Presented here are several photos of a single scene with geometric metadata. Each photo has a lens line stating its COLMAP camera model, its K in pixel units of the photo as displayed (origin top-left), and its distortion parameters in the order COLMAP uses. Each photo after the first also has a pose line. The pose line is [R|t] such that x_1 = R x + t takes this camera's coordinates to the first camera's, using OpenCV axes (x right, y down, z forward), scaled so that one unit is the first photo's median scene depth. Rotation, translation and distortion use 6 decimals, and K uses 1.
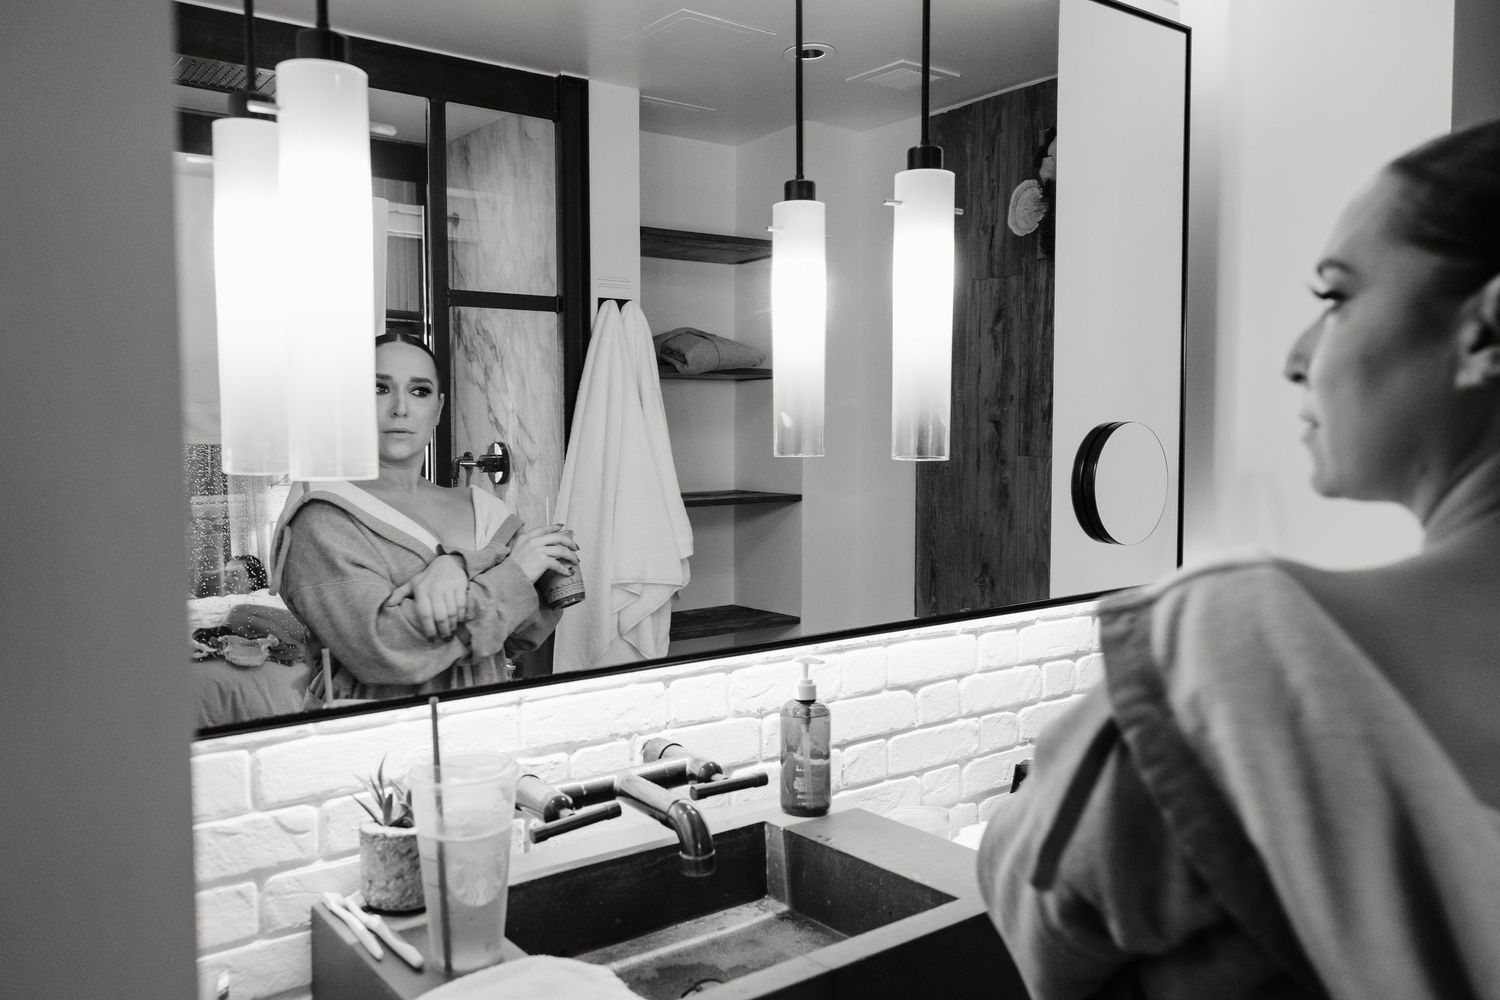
lens RADIAL K [[1177.9, 0, 760.9], [0, 1177.9, 498.0], [0, 0, 1]] dist [-0.002804, -0.001307]
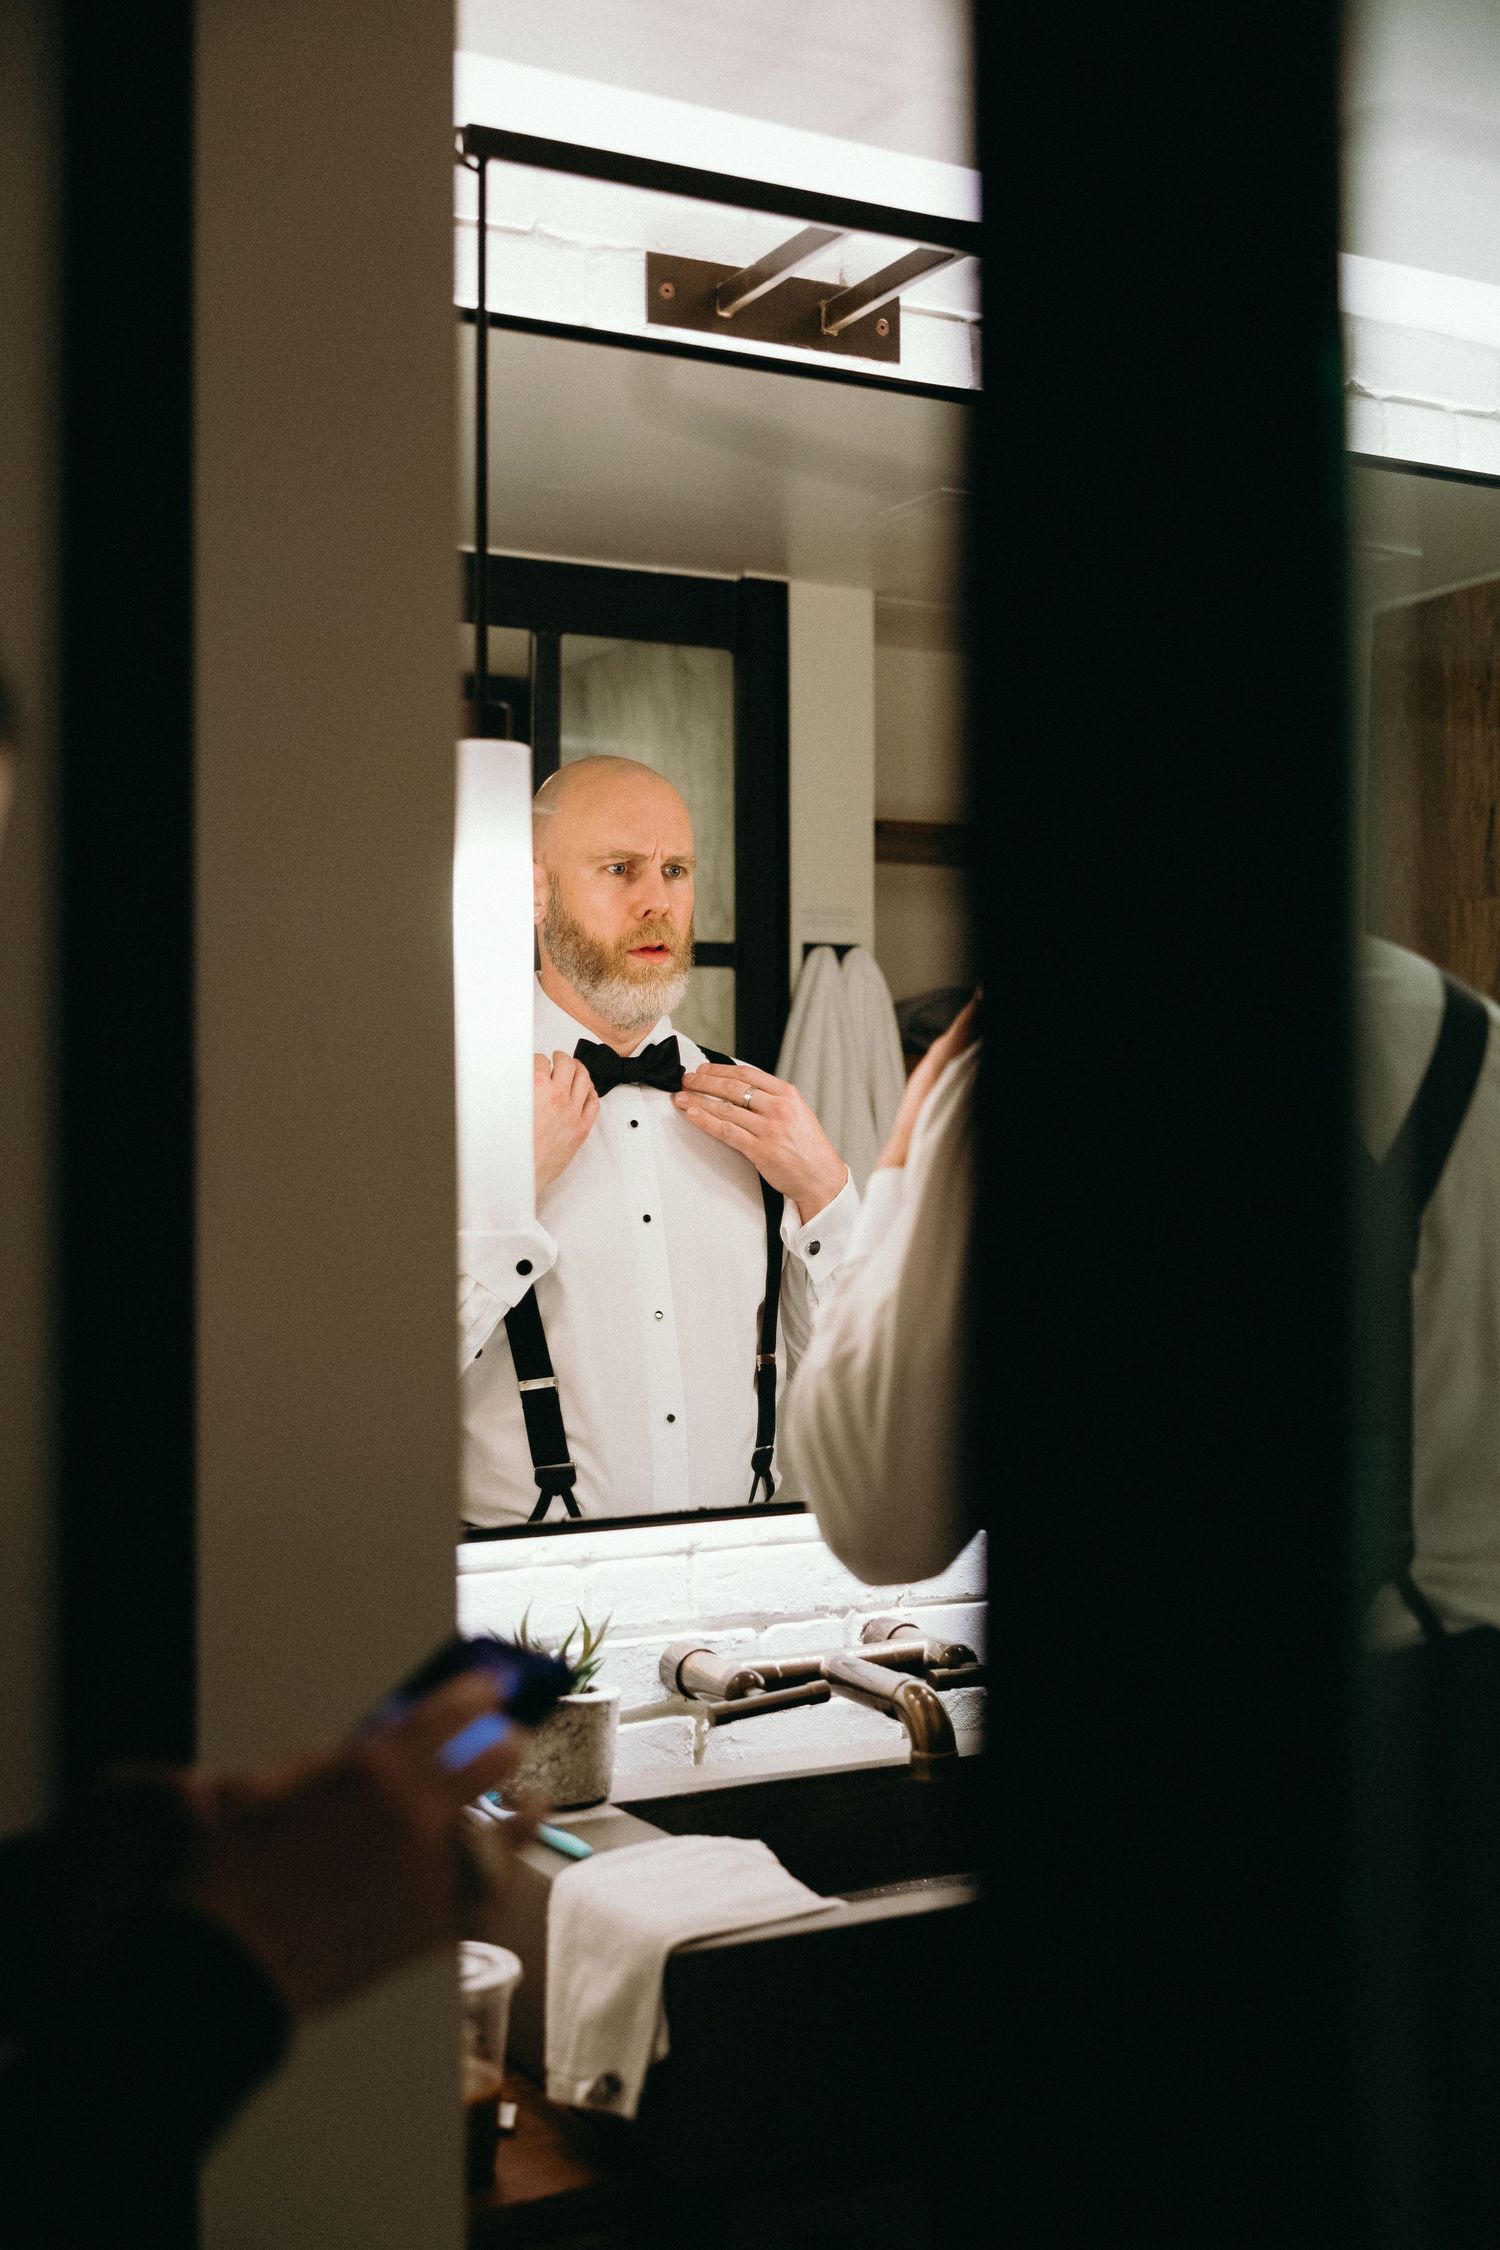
lens RADIAL K [[2633.8, 0, 752.4], [0, 2633.8, 1124.3], [0, 0, 1]] dist [-0.001901, 0.000000]
pose [[0.987910, -0.003020, -0.155002, 0.043476], [-0.007661, 0.997638, -0.068262, 0.012793], [0.154842, 0.068624, 0.985553, -0.316288]]
